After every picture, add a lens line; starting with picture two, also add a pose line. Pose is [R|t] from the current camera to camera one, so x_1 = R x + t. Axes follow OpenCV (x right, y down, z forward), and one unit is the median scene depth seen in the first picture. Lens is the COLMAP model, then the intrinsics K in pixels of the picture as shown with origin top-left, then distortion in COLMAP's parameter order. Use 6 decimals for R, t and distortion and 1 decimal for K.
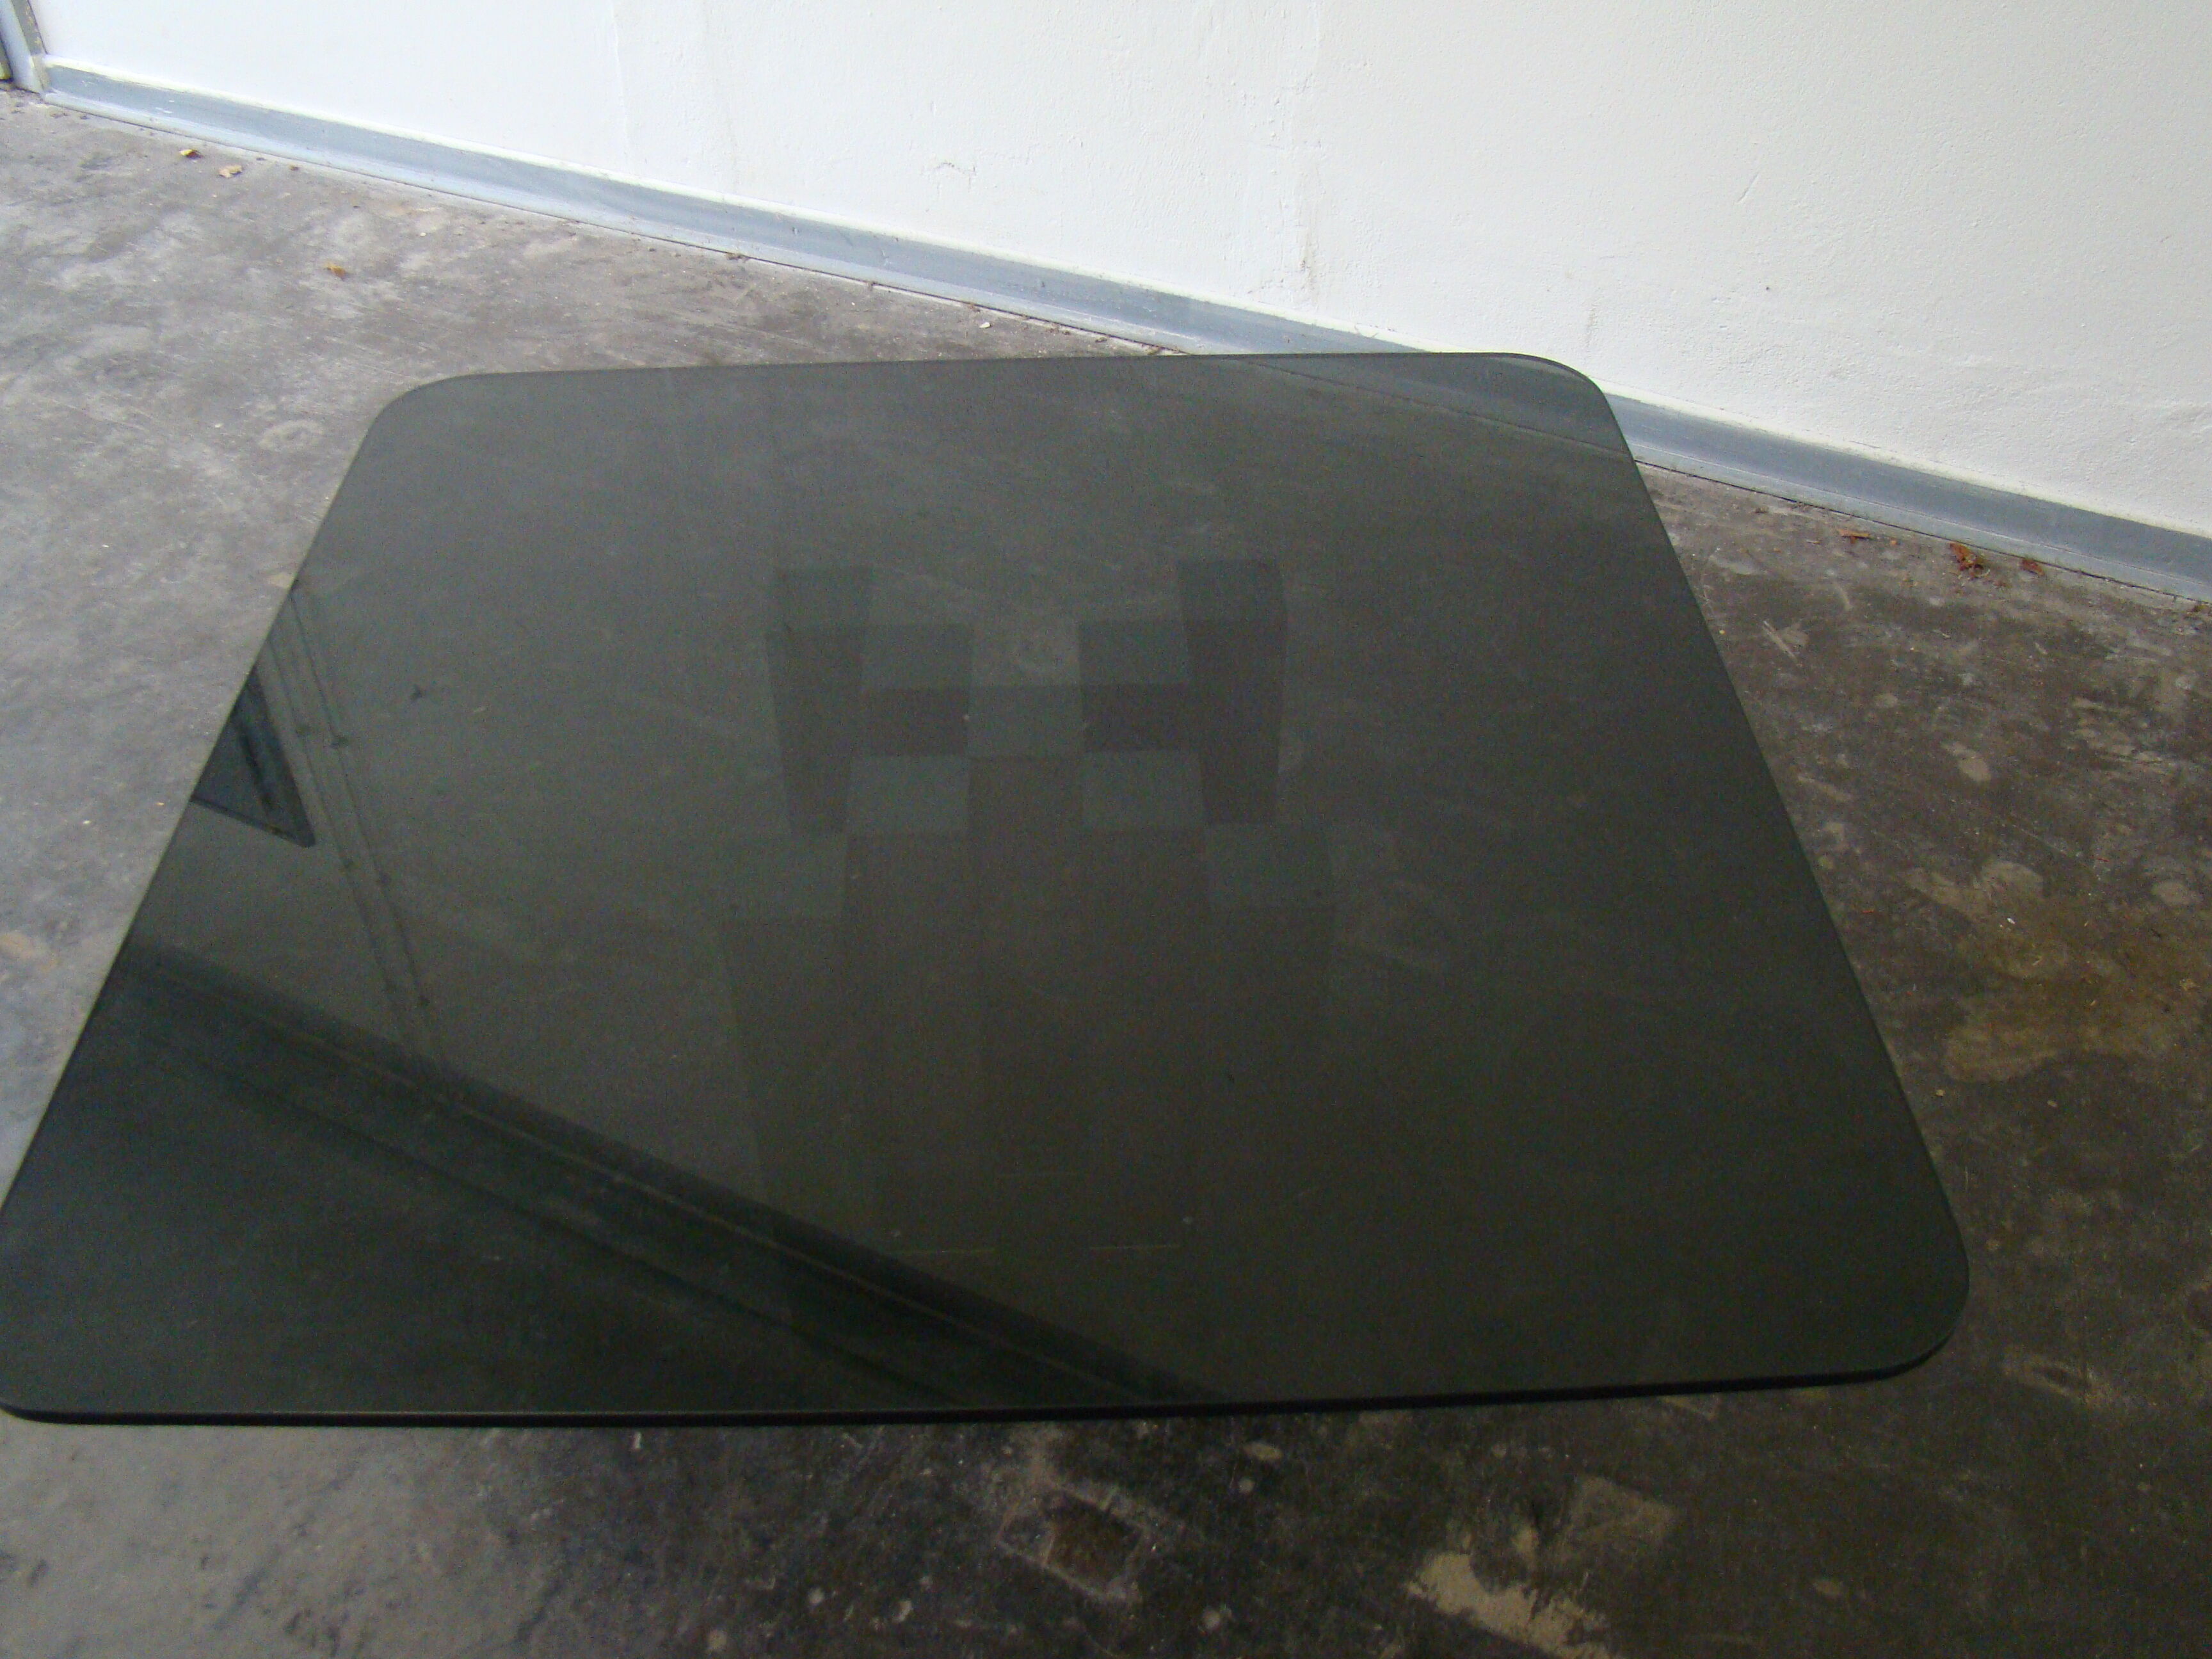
lens RADIAL K [[2048.8, 0, 1110.1], [0, 2048.8, 815.2], [0, 0, 1]] dist [-0.184761, 0.130811]
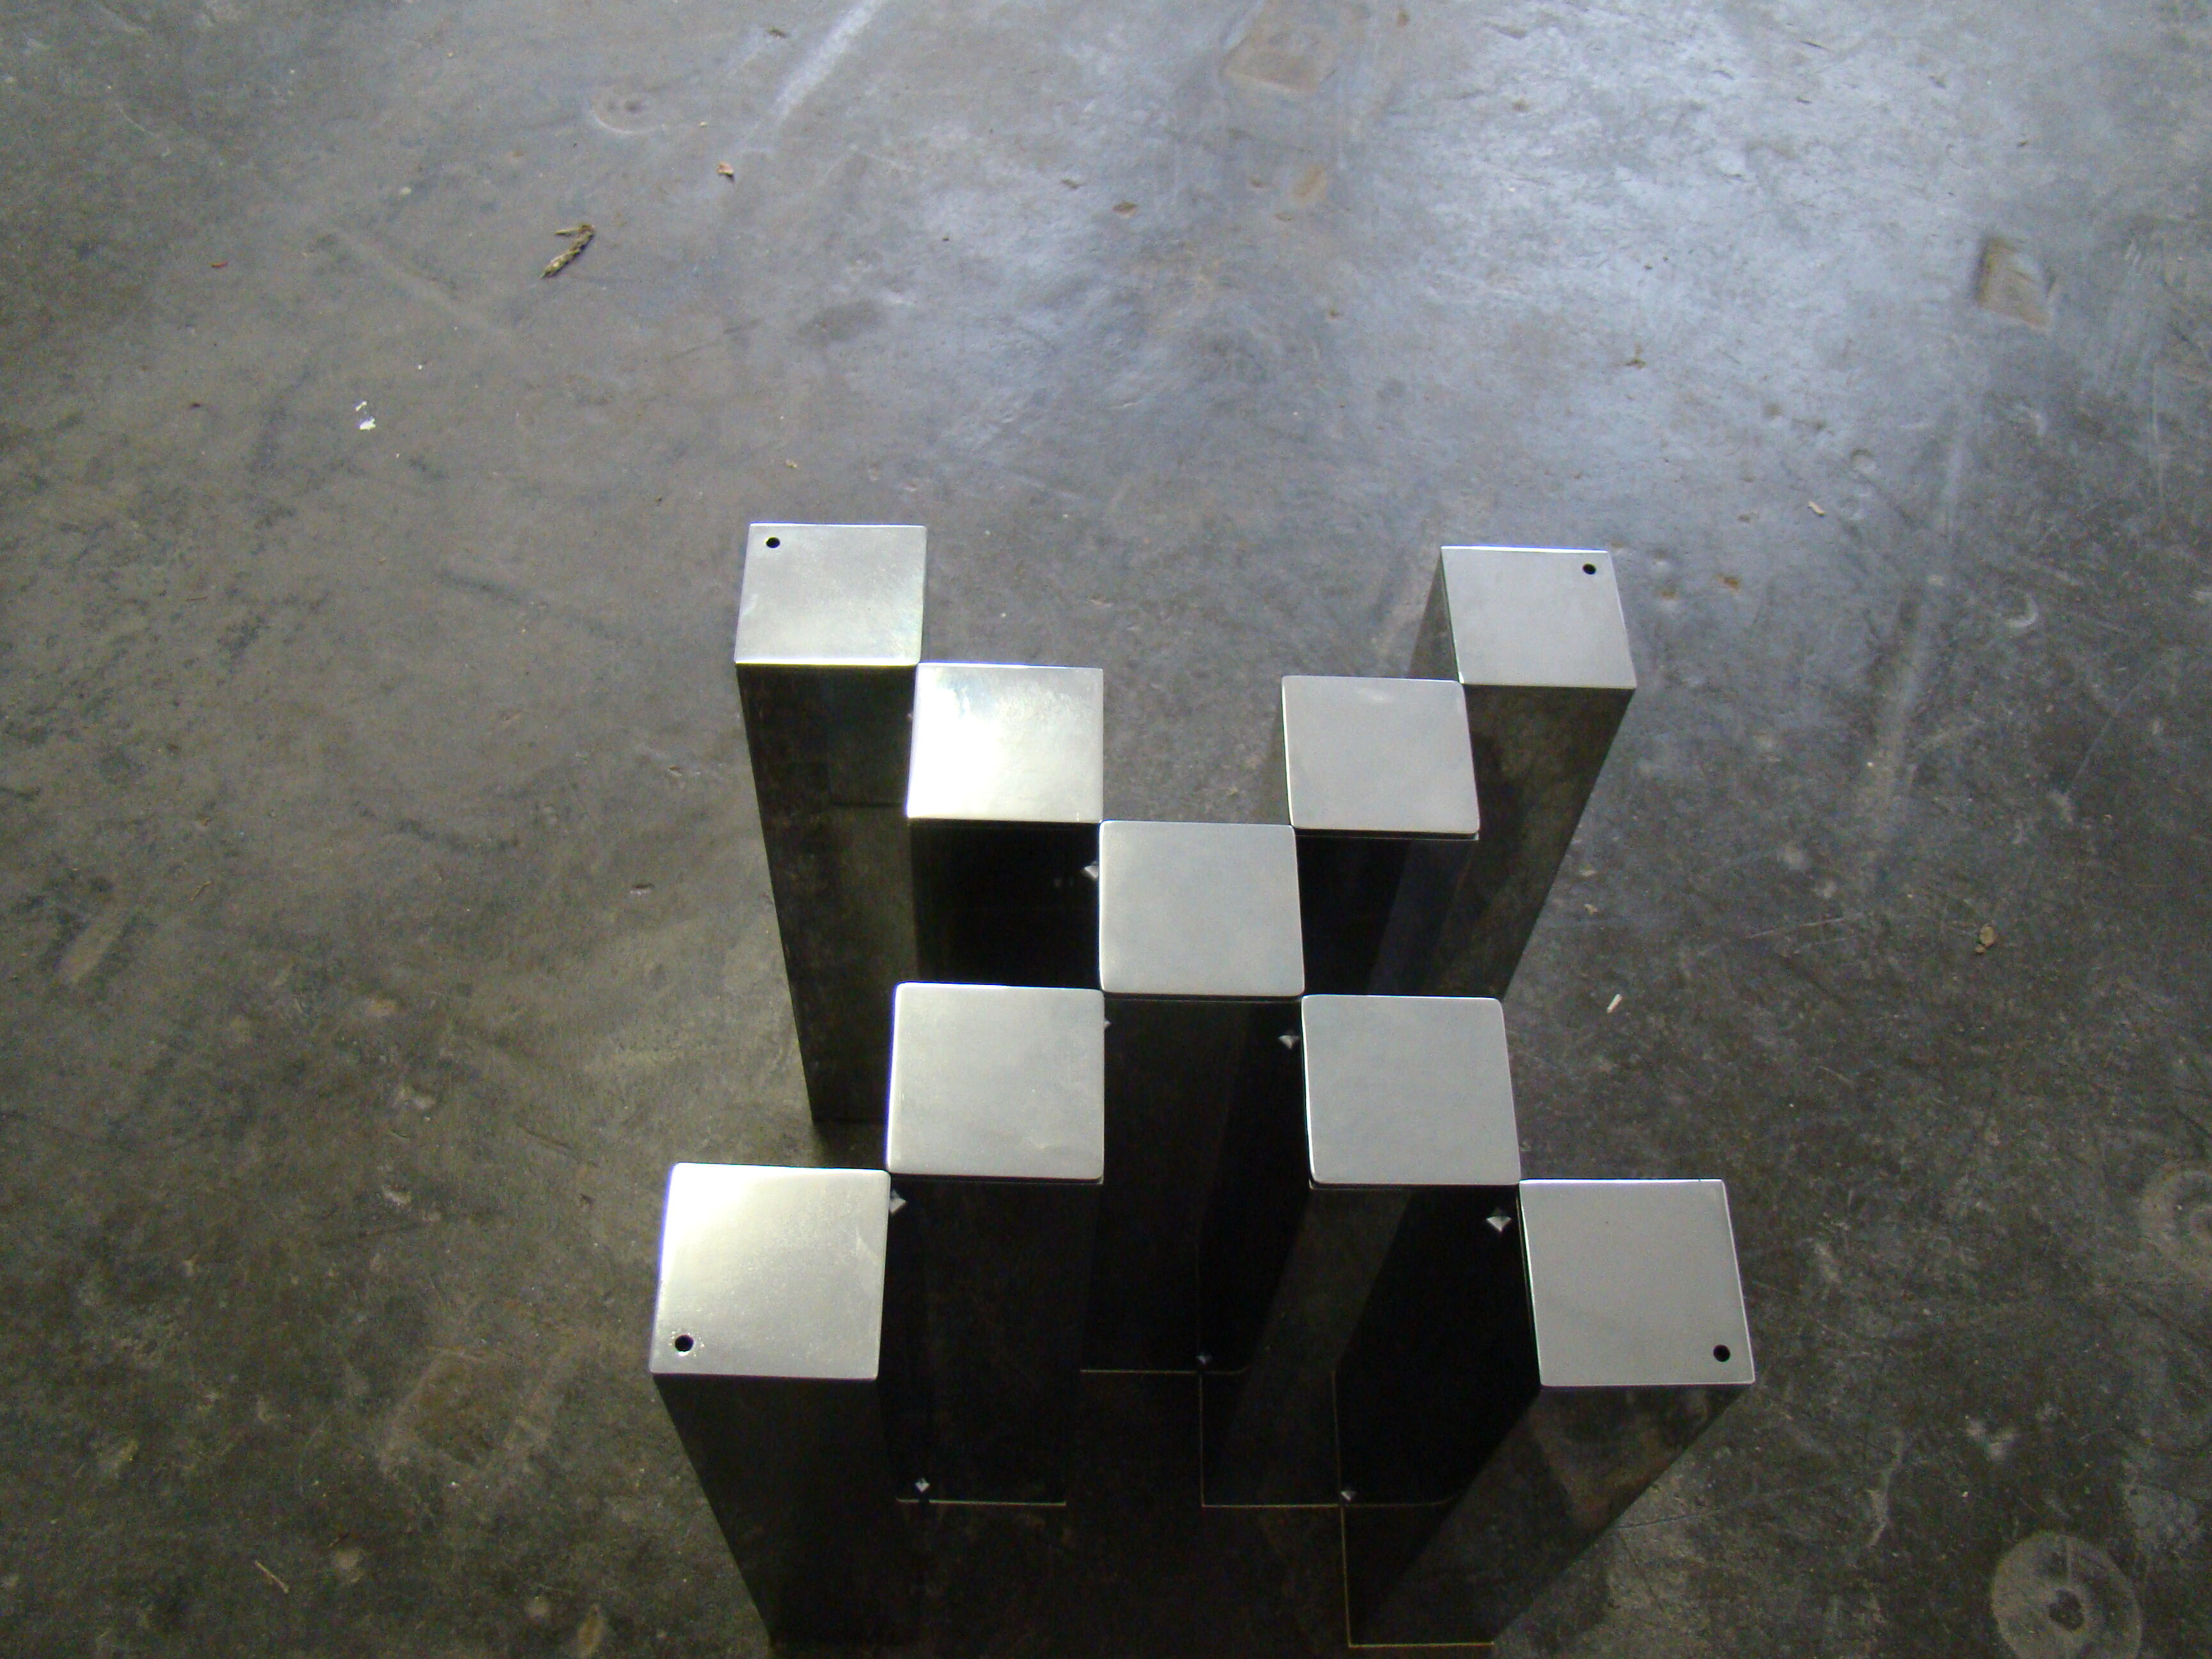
lens RADIAL K [[2048.8, 0, 1110.1], [0, 2048.8, 815.2], [0, 0, 1]] dist [-0.184761, 0.130811]
pose [[0.065755, 0.830422, -0.553241, 0.160369], [-0.689696, 0.438503, 0.576225, -0.236849], [0.721108, 0.343678, 0.601572, 0.409576]]
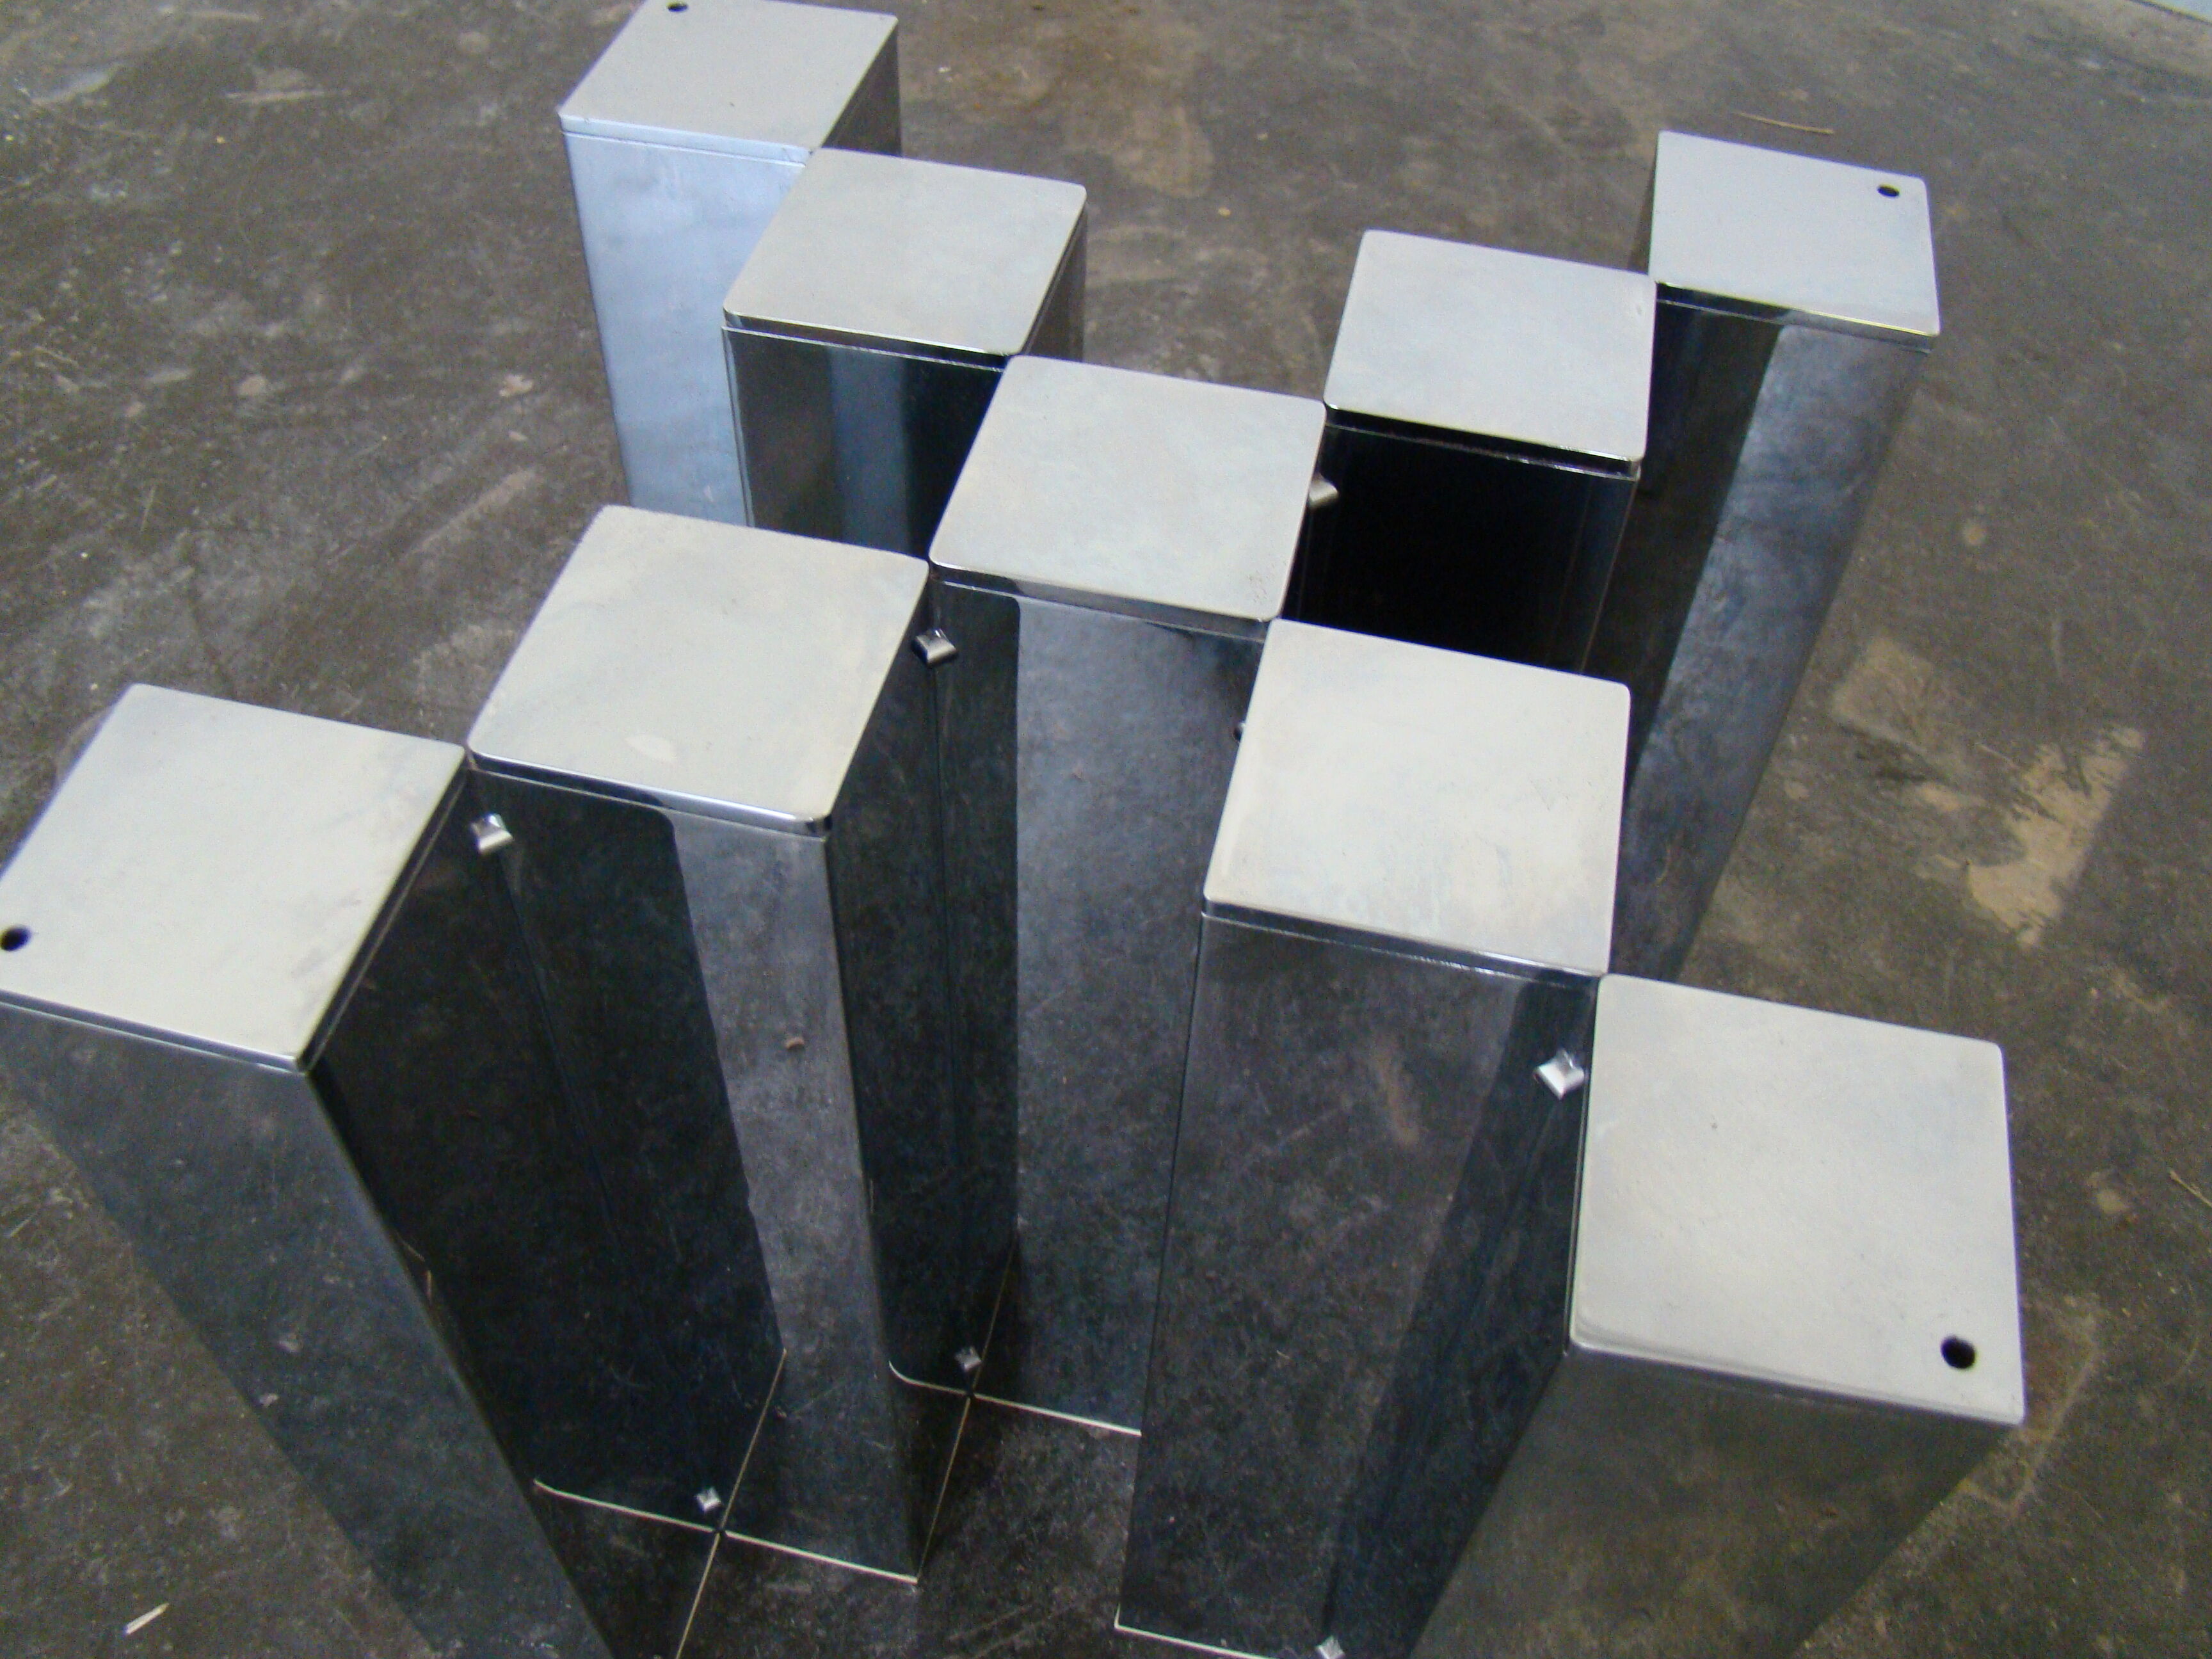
lens RADIAL K [[2048.8, 0, 1110.1], [0, 2048.8, 815.2], [0, 0, 1]] dist [-0.184761, 0.130811]
pose [[0.157338, -0.753836, 0.637947, -0.193179], [0.614323, 0.580500, 0.534441, -0.126942], [-0.773209, 0.307818, 0.554433, 0.541567]]
